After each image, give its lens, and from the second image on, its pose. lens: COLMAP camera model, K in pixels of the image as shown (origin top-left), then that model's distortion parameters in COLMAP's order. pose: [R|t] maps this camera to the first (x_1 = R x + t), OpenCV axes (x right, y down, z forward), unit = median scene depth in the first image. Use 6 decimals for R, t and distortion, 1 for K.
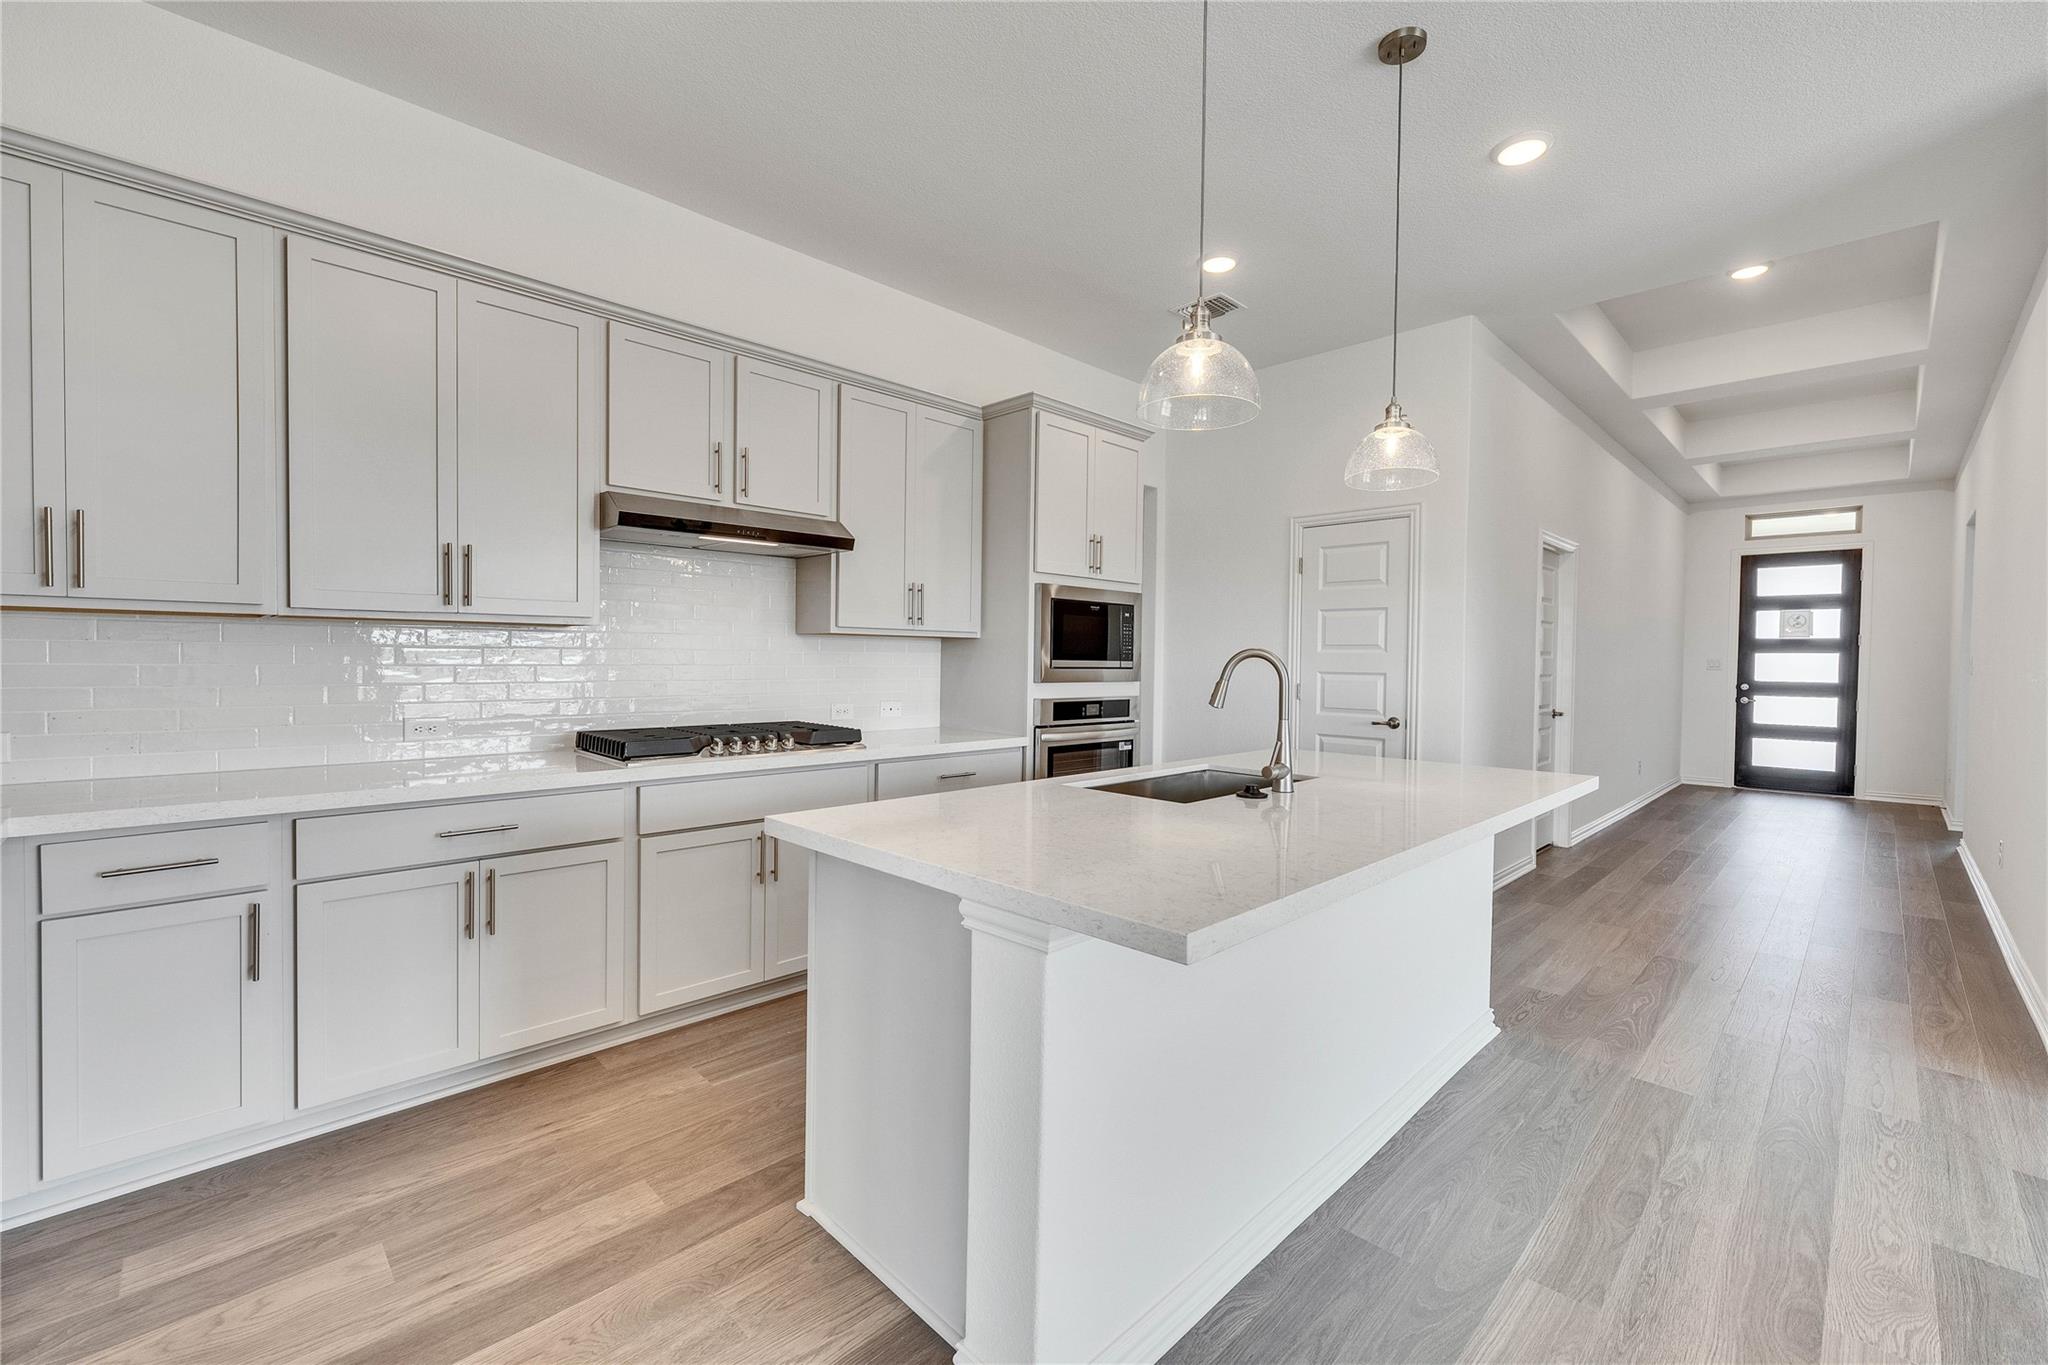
lens RADIAL K [[844.9, 0, 1015.7], [0, 844.9, 674.4], [0, 0, 1]] dist [-0.003504, 0.001071]
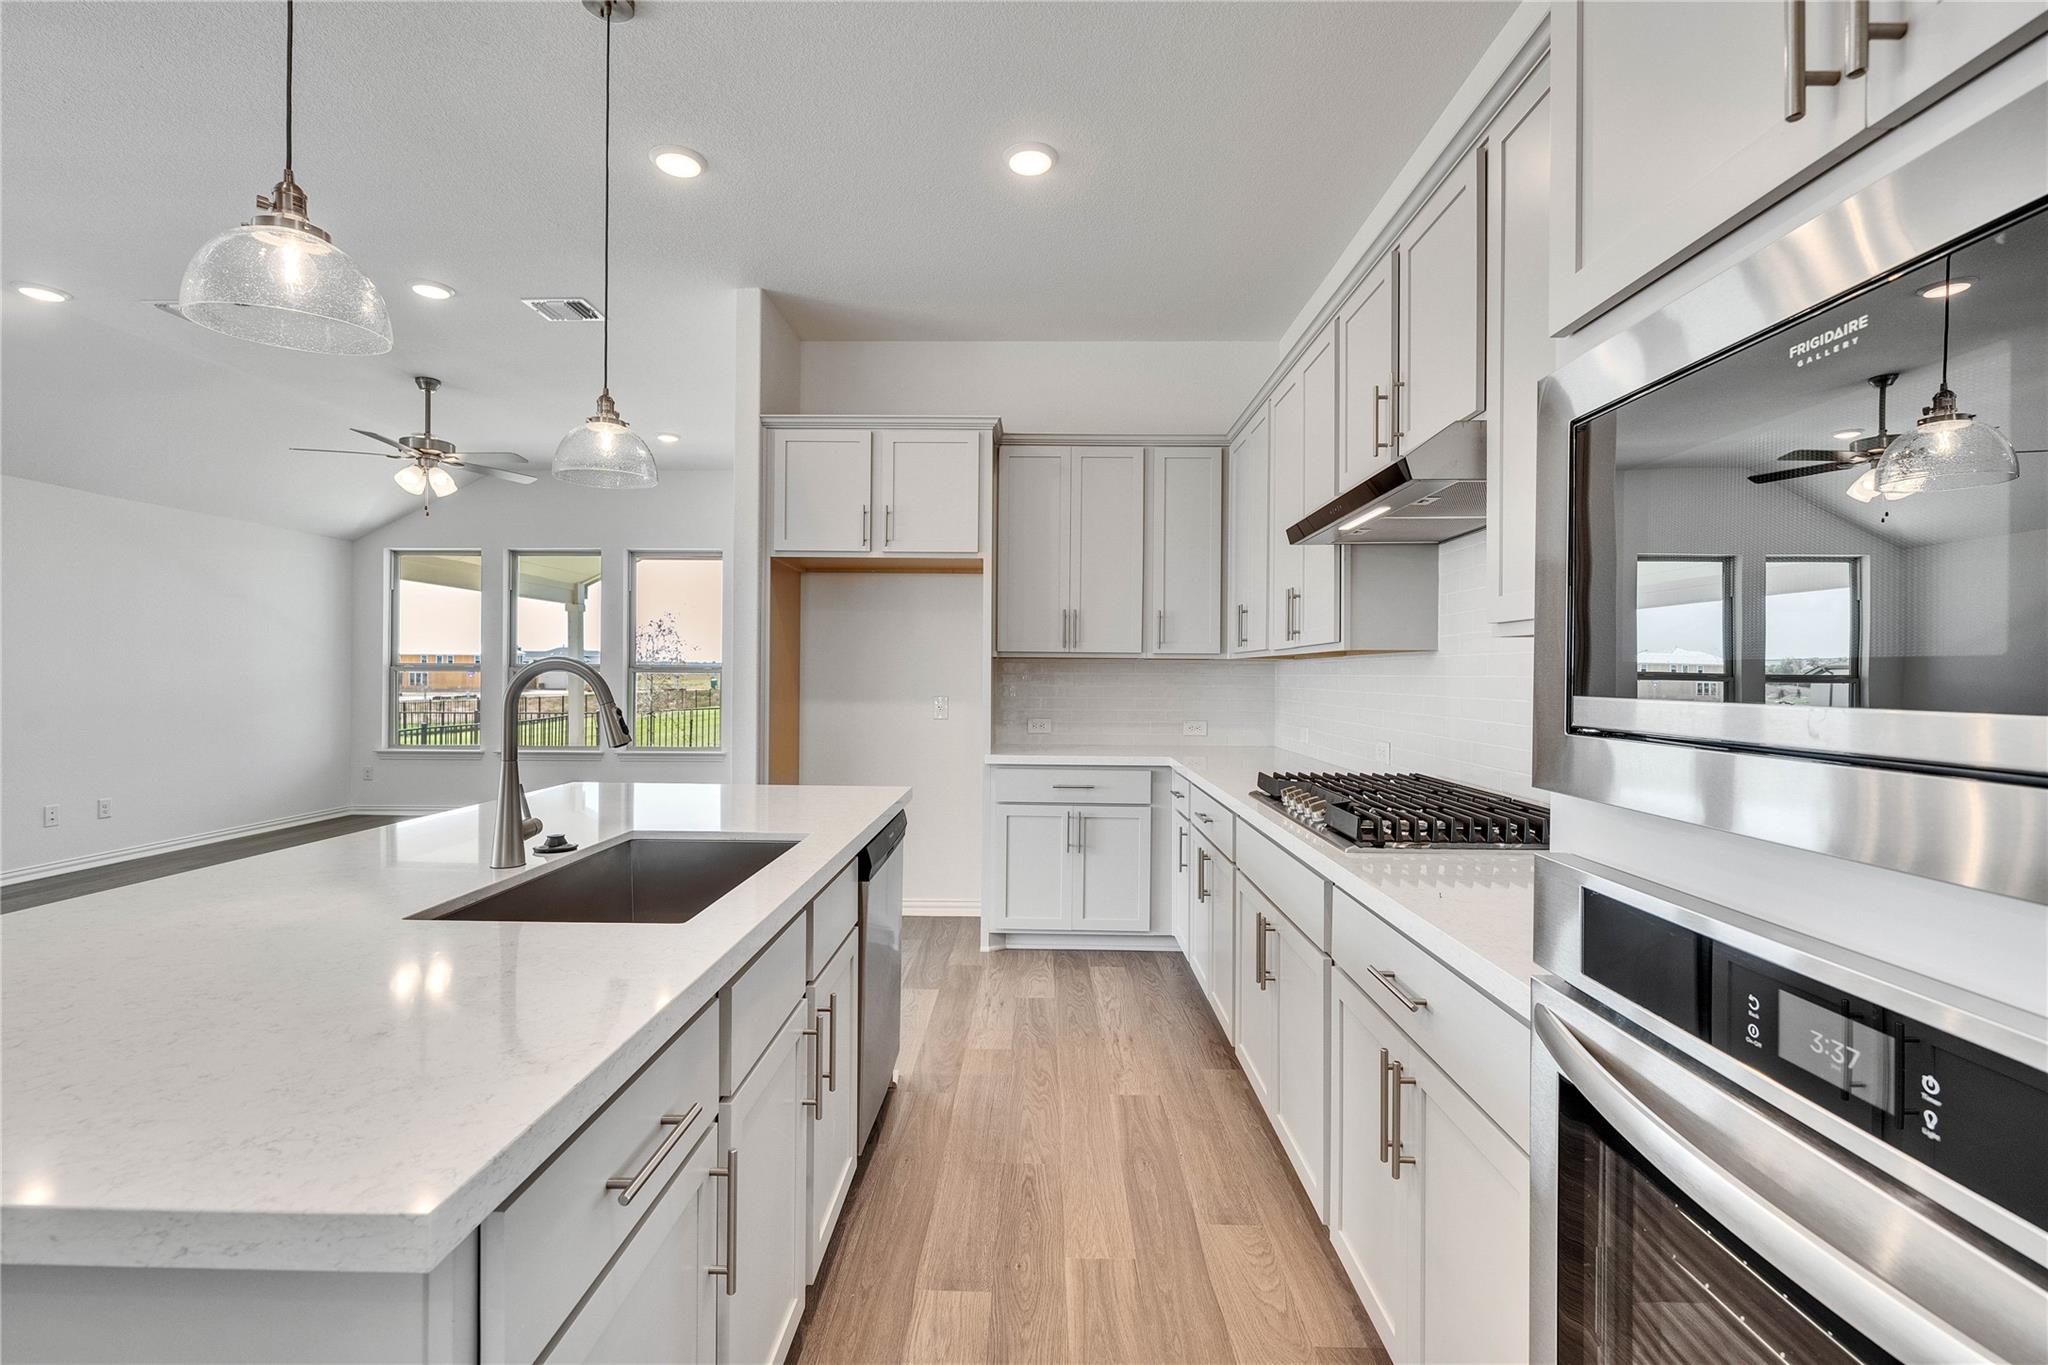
lens RADIAL K [[899.5, 0, 1025.5], [0, 899.5, 675.4], [0, 0, 1]] dist [0.000697, 0.000043]
pose [[-0.707264, -0.015511, -0.706780, 0.286332], [-0.029966, 0.999518, 0.008051, -0.019102], [0.706315, 0.026874, -0.707388, 0.956668]]
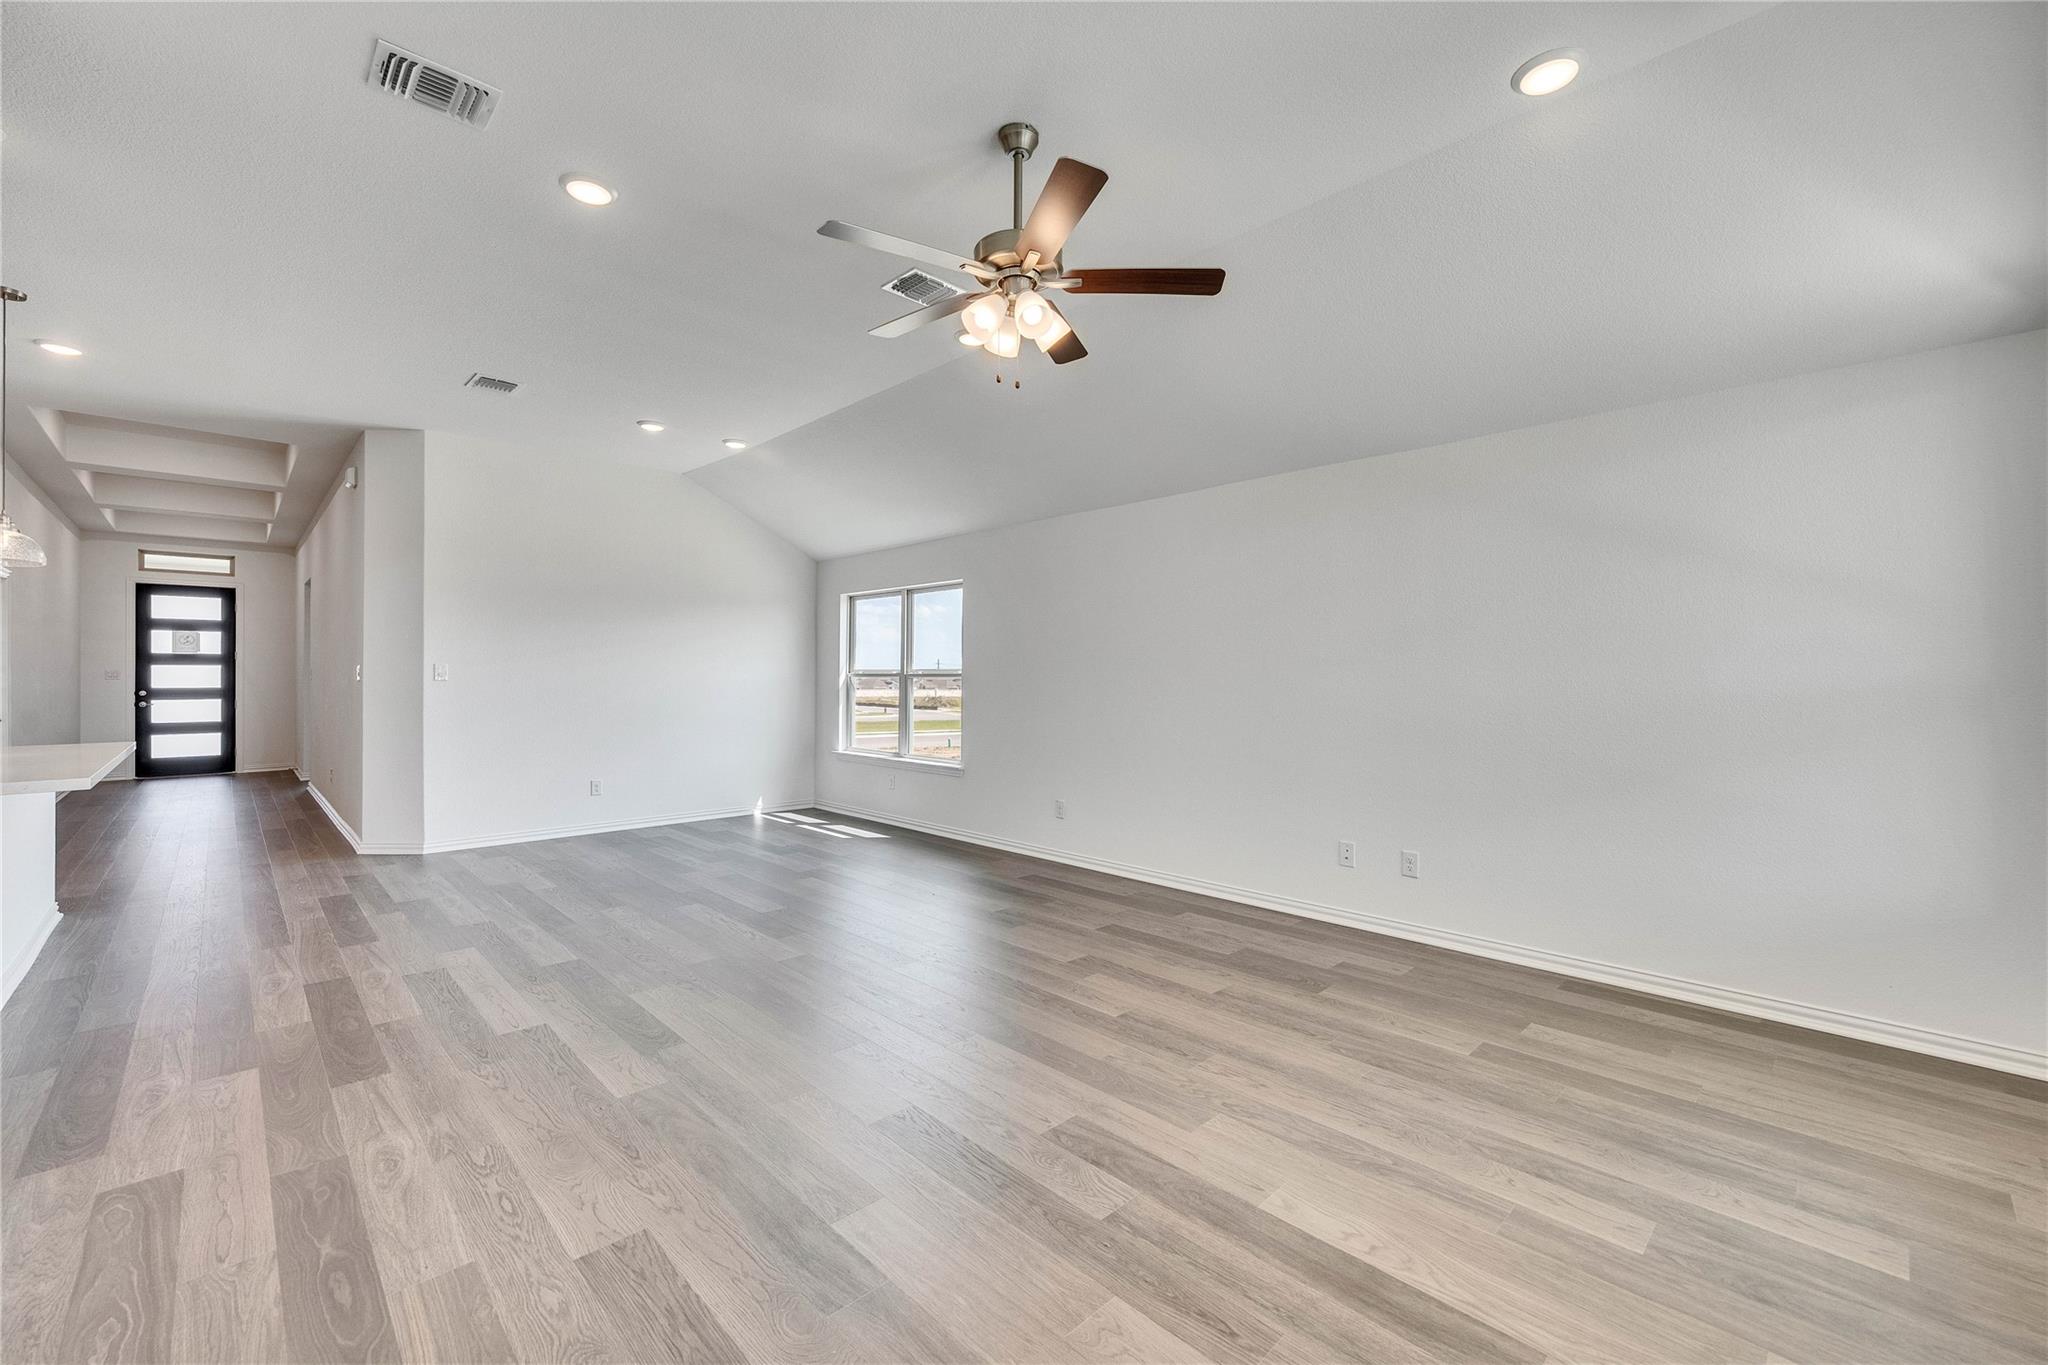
lens RADIAL K [[844.9, 0, 1042.0], [0, 844.9, 673.9], [0, 0, 1]] dist [-0.003504, 0.001071]
pose [[-0.001582, -0.012165, 0.999925, -0.628868], [0.022104, 0.999681, 0.012197, 0.001982], [-0.999754, 0.022121, -0.001313, -0.518334]]
